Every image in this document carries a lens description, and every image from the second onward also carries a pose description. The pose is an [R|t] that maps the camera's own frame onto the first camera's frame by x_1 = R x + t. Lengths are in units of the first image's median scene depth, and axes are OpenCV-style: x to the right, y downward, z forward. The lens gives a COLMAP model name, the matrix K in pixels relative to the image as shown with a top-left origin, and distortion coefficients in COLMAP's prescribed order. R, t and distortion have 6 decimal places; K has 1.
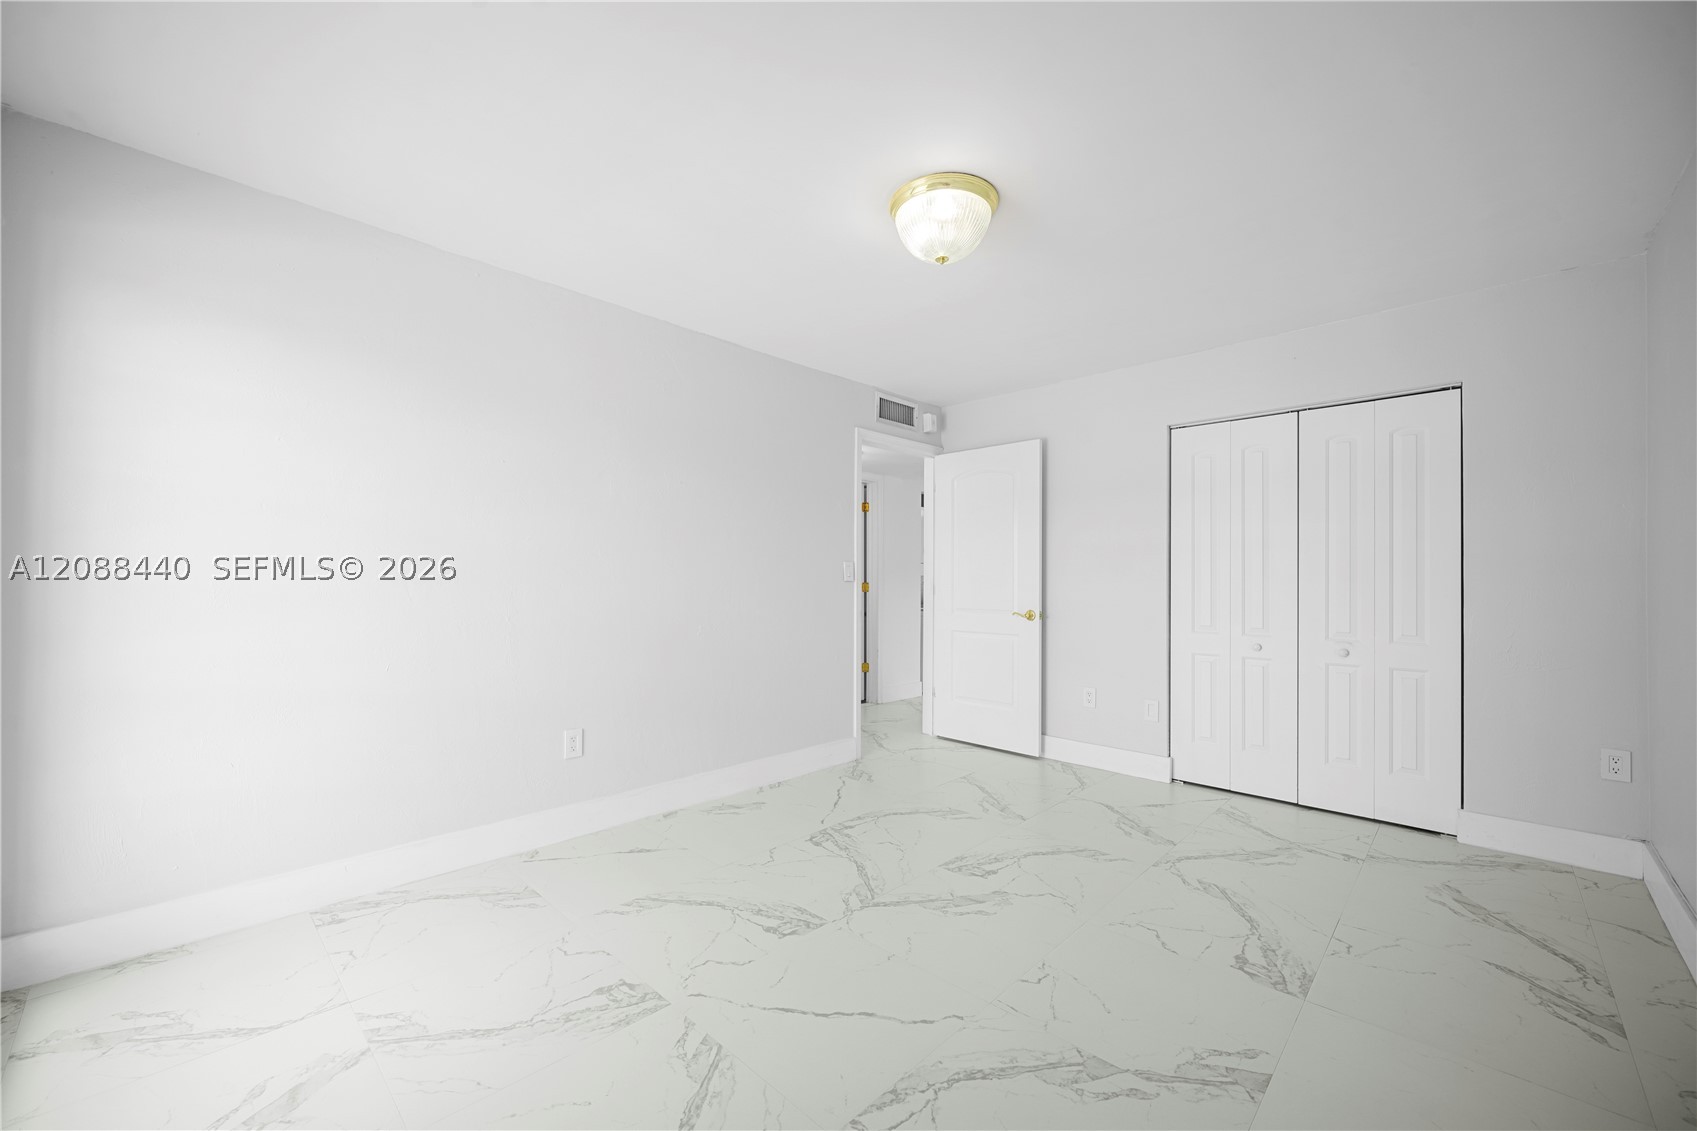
lens RADIAL K [[672.1, 0, 852.8], [0, 672.1, 577.8], [0, 0, 1]] dist [0.000023, -0.000156]
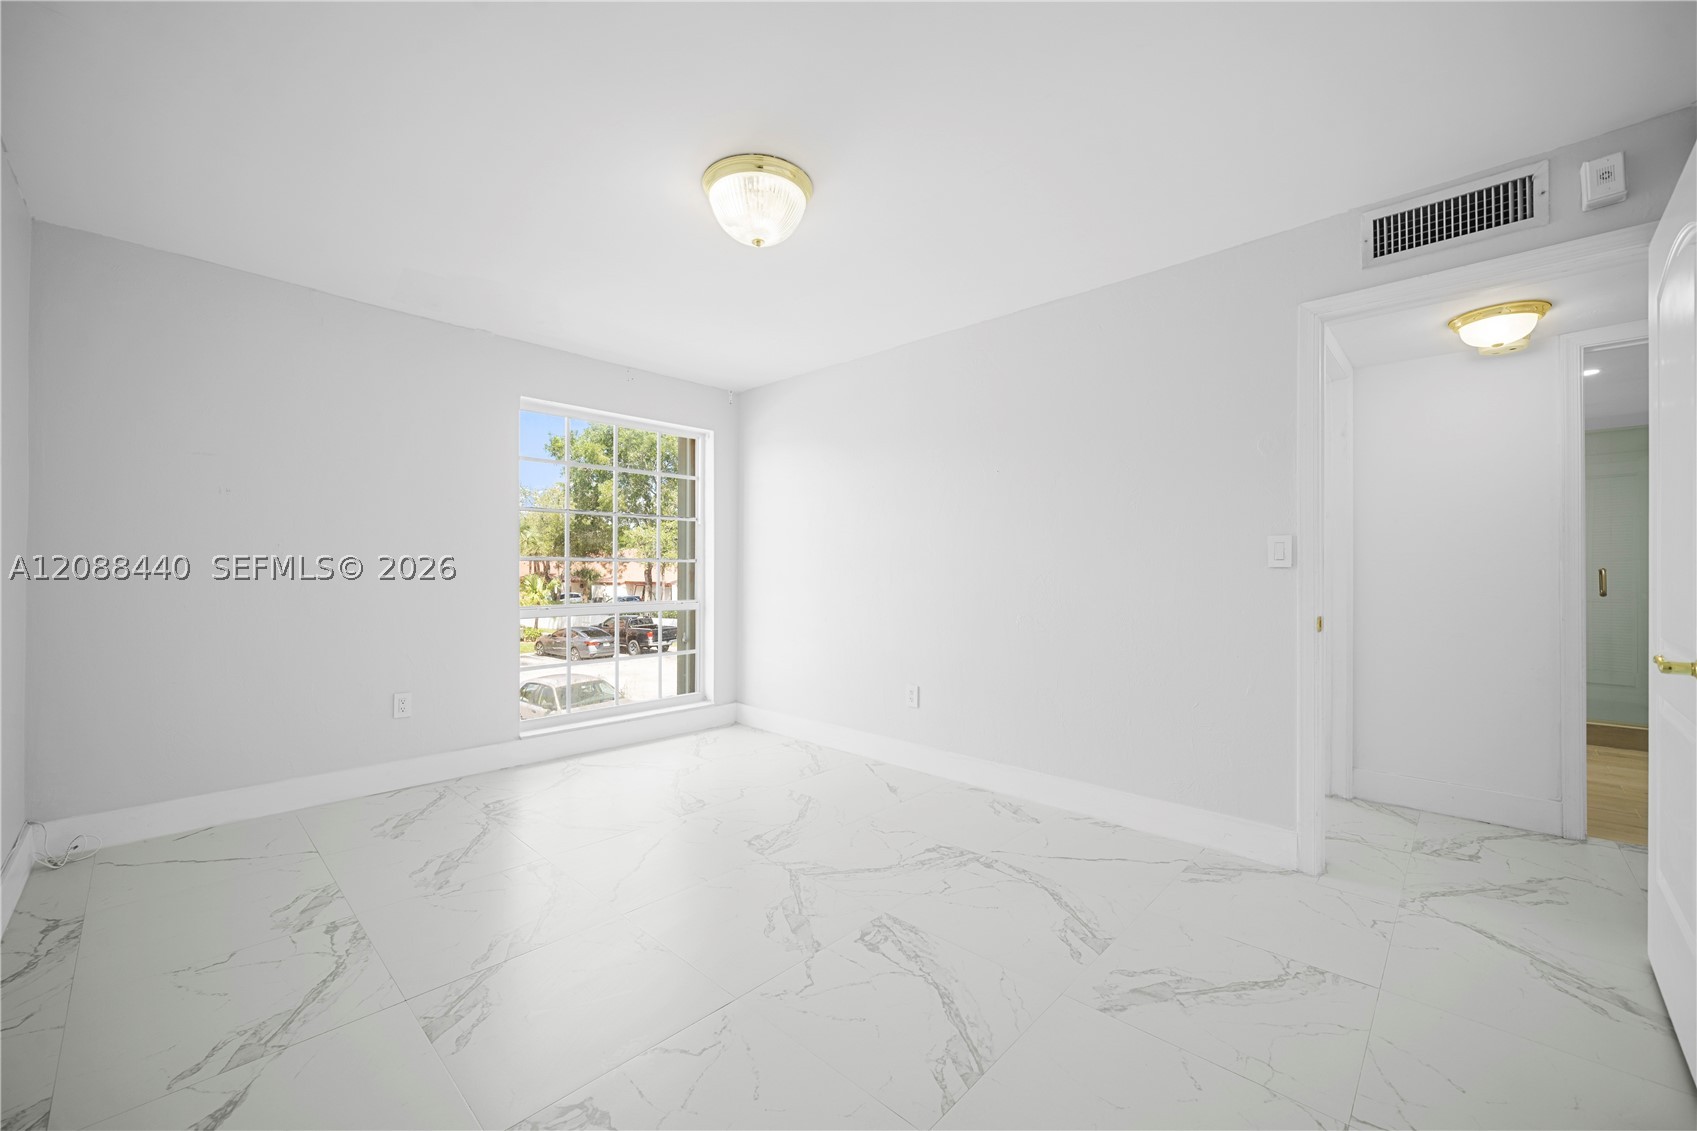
lens RADIAL K [[672.1, 0, 818.8], [0, 672.1, 563.1], [0, 0, 1]] dist [0.000023, -0.000156]
pose [[-0.032580, -0.015935, -0.999342, 0.928724], [0.003779, 0.999864, -0.016067, 0.015279], [0.999462, -0.004300, -0.032515, 0.920841]]
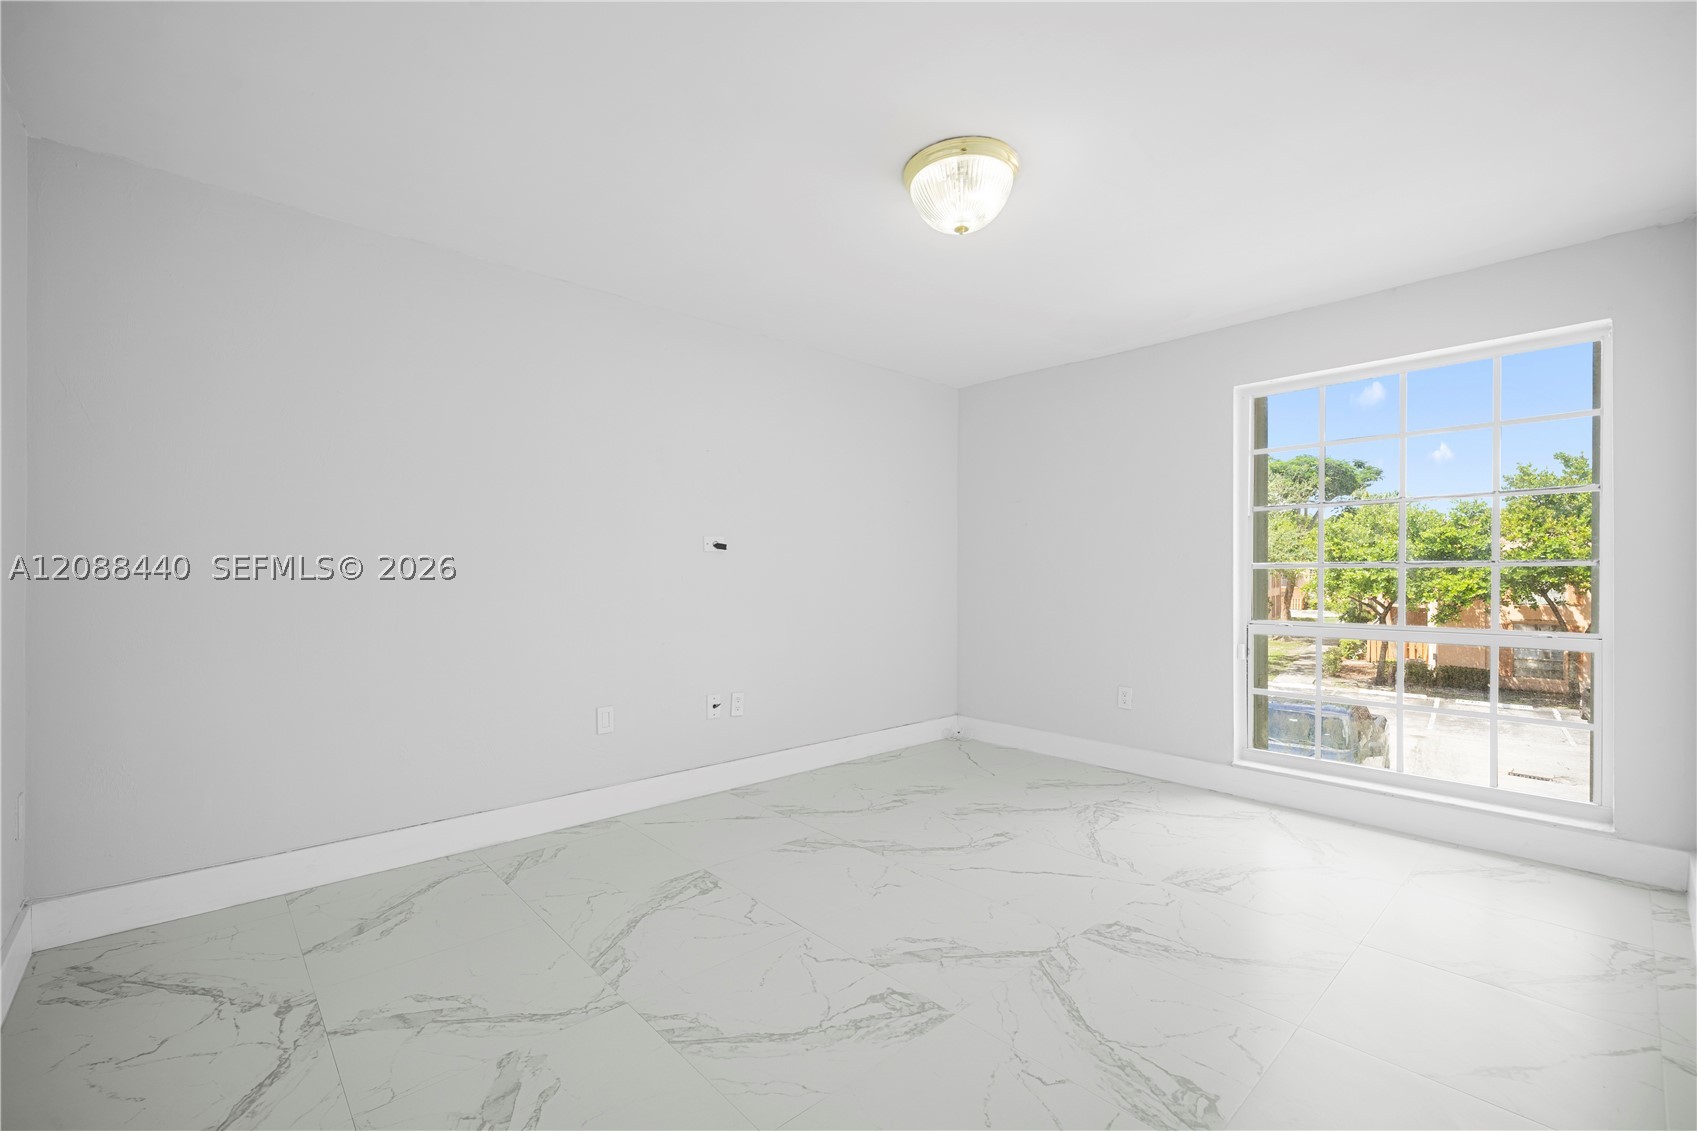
lens RADIAL K [[707.6, 0, 842.2], [0, 707.6, 569.4], [0, 0, 1]] dist [0.002187, 0.000146]
pose [[-0.996662, -0.008541, 0.081191, 0.178117], [-0.009773, 0.999843, -0.014788, 0.012848], [-0.081052, -0.015532, -0.996589, 1.646306]]
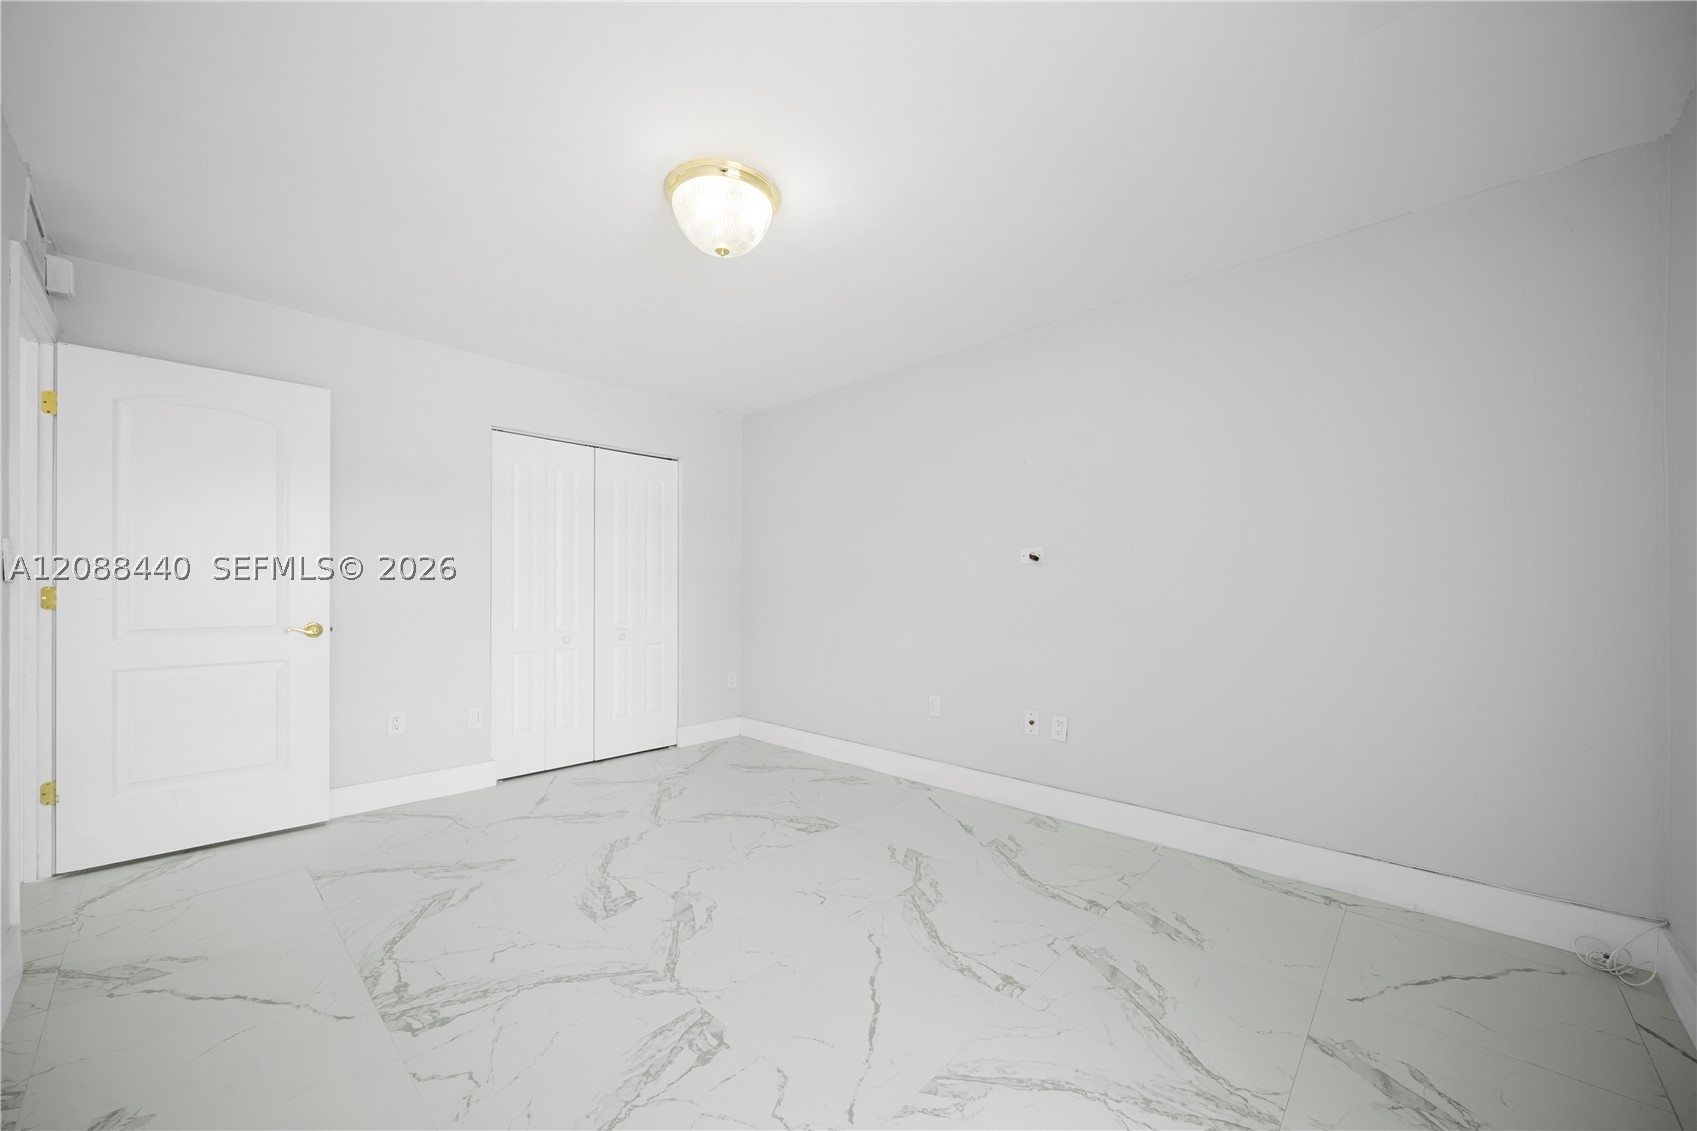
lens RADIAL K [[633.4, 0, 834.6], [0, 633.4, 574.4], [0, 0, 1]] dist [-0.000558, 0.000195]
pose [[0.002074, 0.014702, 0.999890, -0.654325], [-0.008500, 0.999856, -0.014684, 0.001470], [-0.999962, -0.008468, 0.002199, 0.682544]]
